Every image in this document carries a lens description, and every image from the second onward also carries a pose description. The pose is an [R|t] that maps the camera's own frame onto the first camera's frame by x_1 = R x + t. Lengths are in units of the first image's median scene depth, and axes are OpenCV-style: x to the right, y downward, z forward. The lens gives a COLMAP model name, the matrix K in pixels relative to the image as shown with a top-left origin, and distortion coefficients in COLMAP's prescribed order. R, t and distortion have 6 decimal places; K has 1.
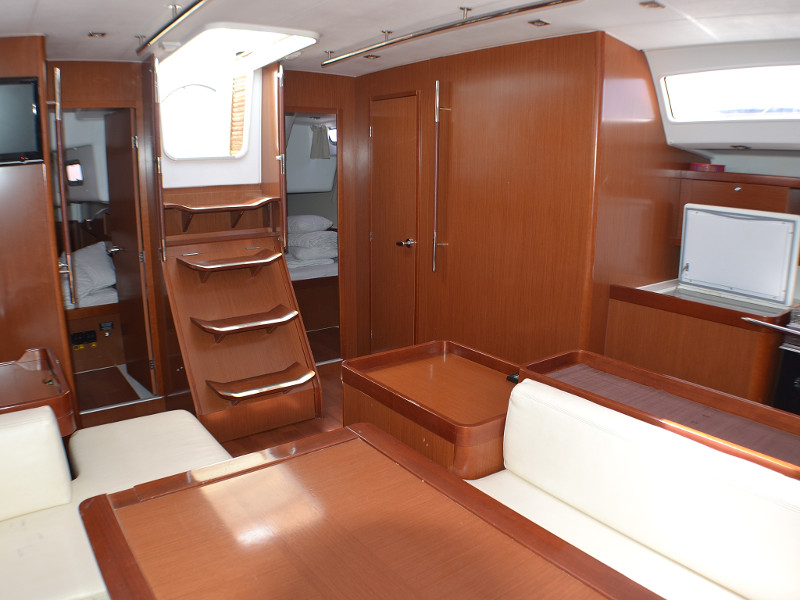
lens RADIAL K [[624.5, 0, 400.0], [0, 624.5, 300.0], [0, 0, 1]] dist [-0.002901, -0.000942]
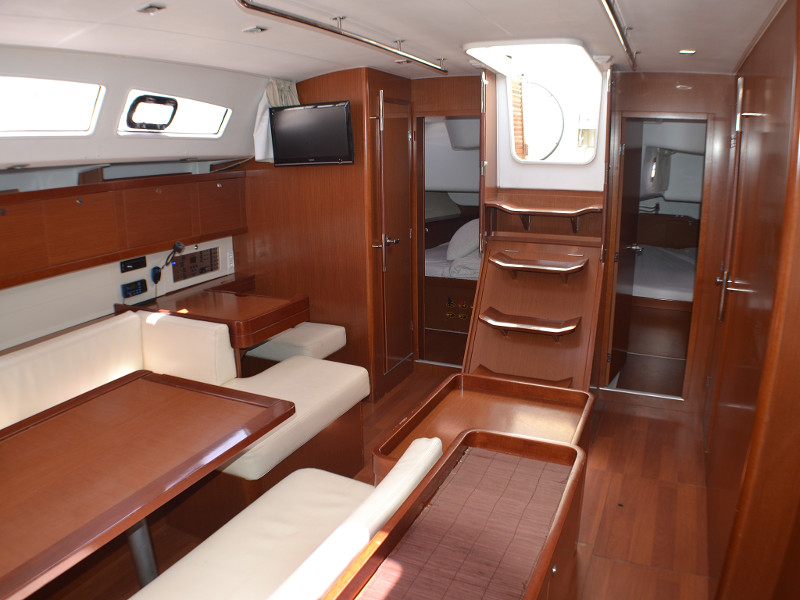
lens RADIAL K [[613.8, 0, 400.0], [0, 613.8, 300.0], [0, 0, 1]] dist [-0.173894, 0.002959]
pose [[0.517845, 0.204632, -0.830639, 0.460490], [-0.202529, 0.972692, 0.113365, -0.071648], [0.831155, 0.109523, 0.545148, 0.284110]]
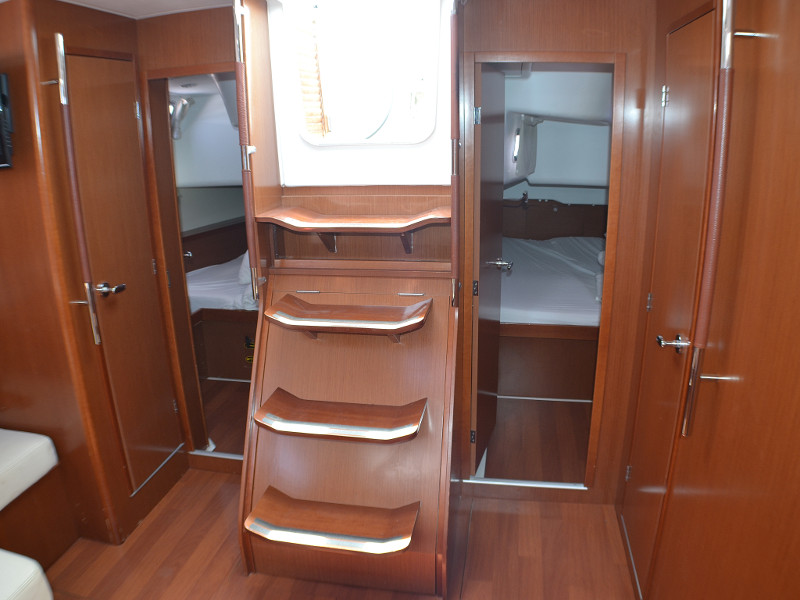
lens RADIAL K [[613.8, 0, 400.0], [0, 613.8, 300.0], [0, 0, 1]] dist [-0.173894, 0.002959]
pose [[0.715045, 0.181543, -0.675095, 0.166589], [-0.151238, 0.982995, 0.104155, -0.148252], [0.682523, 0.027624, 0.730342, 0.613511]]
